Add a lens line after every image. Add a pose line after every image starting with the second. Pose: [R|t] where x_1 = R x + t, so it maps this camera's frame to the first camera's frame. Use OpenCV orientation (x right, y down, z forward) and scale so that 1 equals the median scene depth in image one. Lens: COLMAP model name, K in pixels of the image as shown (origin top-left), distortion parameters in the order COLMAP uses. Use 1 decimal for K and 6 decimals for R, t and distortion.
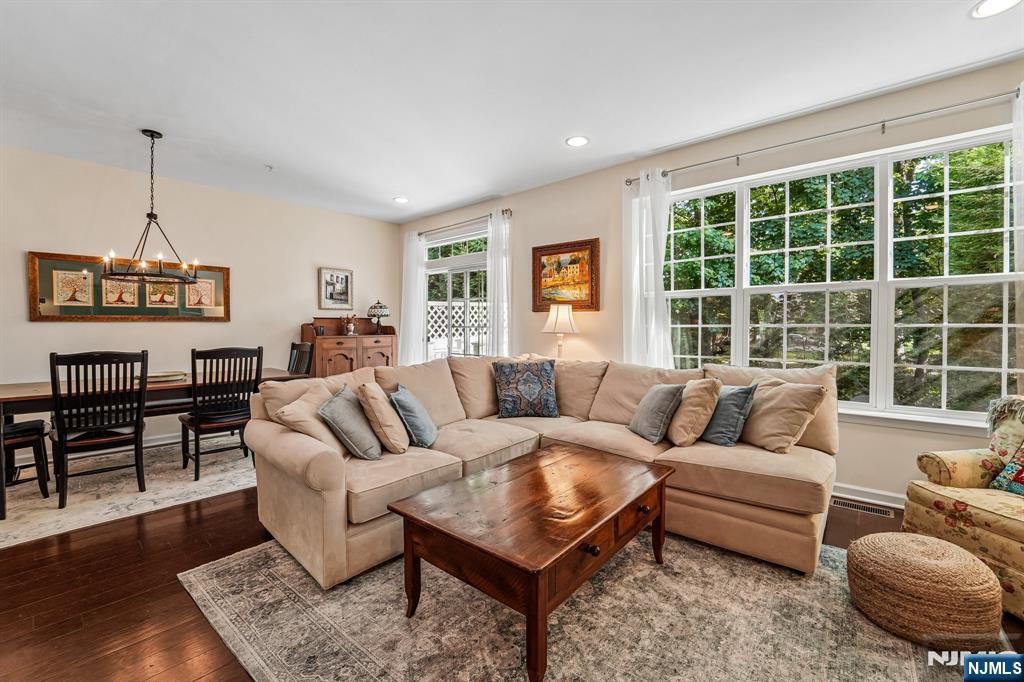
lens RADIAL K [[421.6, 0, 514.7], [0, 421.6, 340.4], [0, 0, 1]] dist [-0.019037, -0.000036]
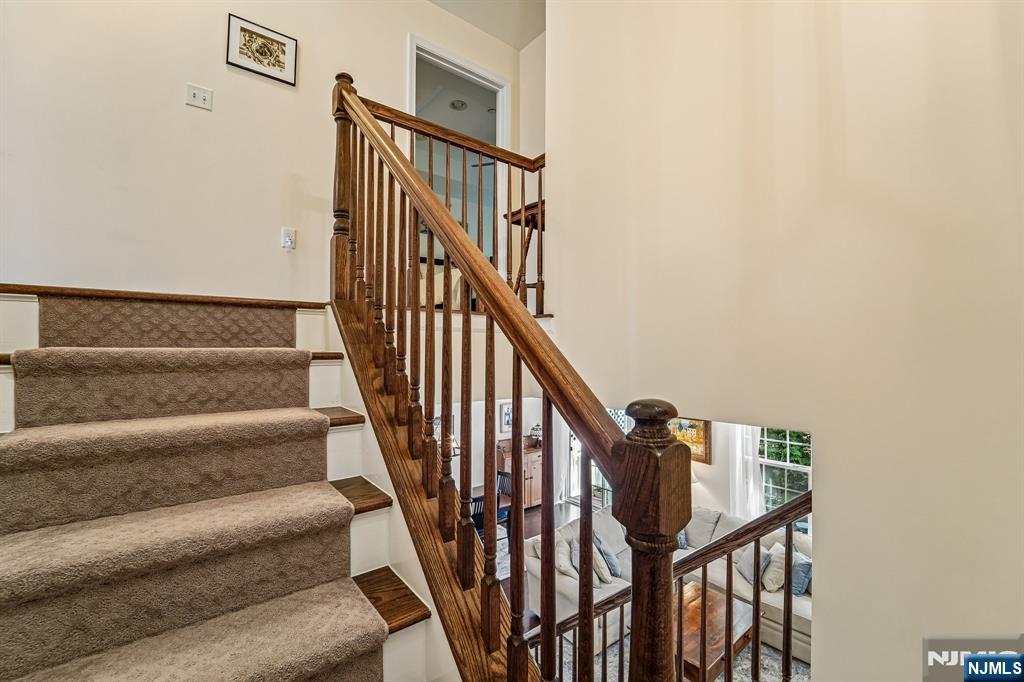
lens RADIAL K [[429.2, 0, 509.3], [0, 429.2, 342.5], [0, 0, 1]] dist [-0.024735, -0.000340]
pose [[0.981477, 0.003030, -0.191556, -0.203711], [-0.010900, 0.999138, -0.040045, -0.427081], [0.191270, 0.041392, 0.980664, -0.591776]]
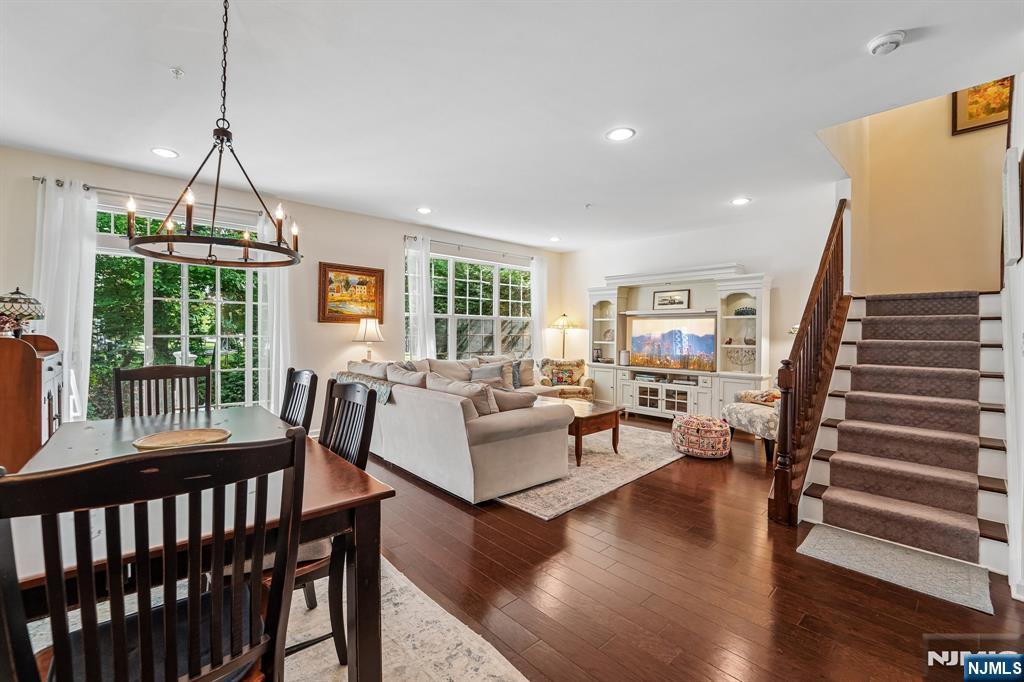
lens RADIAL K [[431.0, 0, 492.0], [0, 431.0, 338.1], [0, 0, 1]] dist [-0.001462, -0.000109]
pose [[0.153581, -0.012323, 0.988059, -1.089761], [0.026208, 0.999621, 0.008394, -0.028550], [-0.987788, 0.024606, 0.153845, 0.454034]]
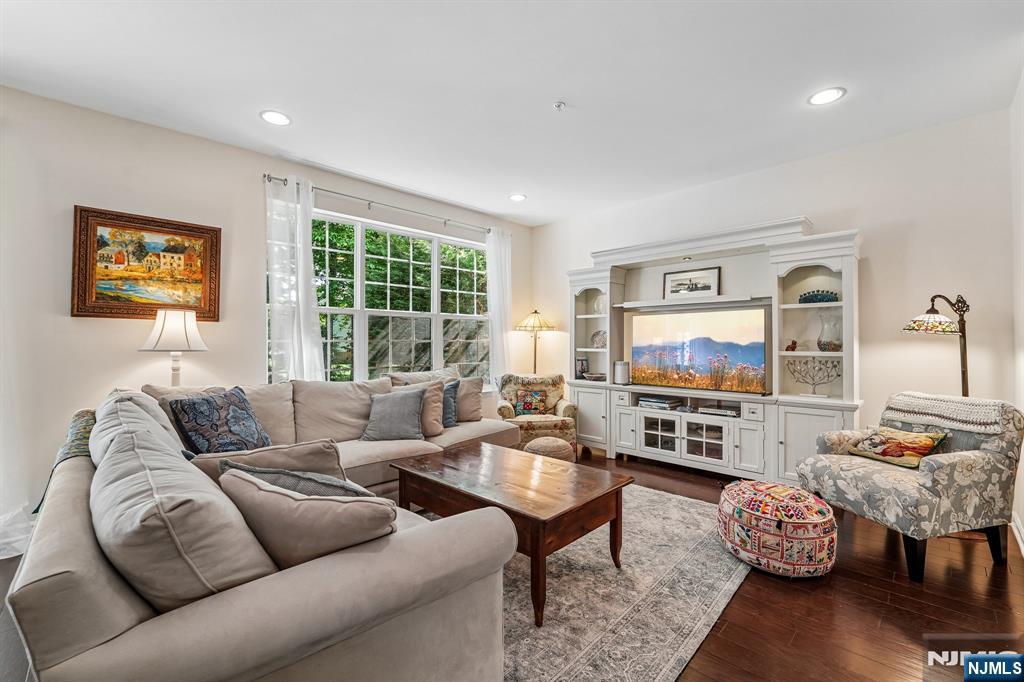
lens RADIAL K [[429.2, 0, 509.3], [0, 429.2, 342.5], [0, 0, 1]] dist [-0.024735, -0.000340]
pose [[0.087090, -0.000279, 0.996200, -0.535973], [0.033699, 0.999428, -0.002666, -0.010977], [-0.995630, 0.033803, 0.087050, 0.400710]]
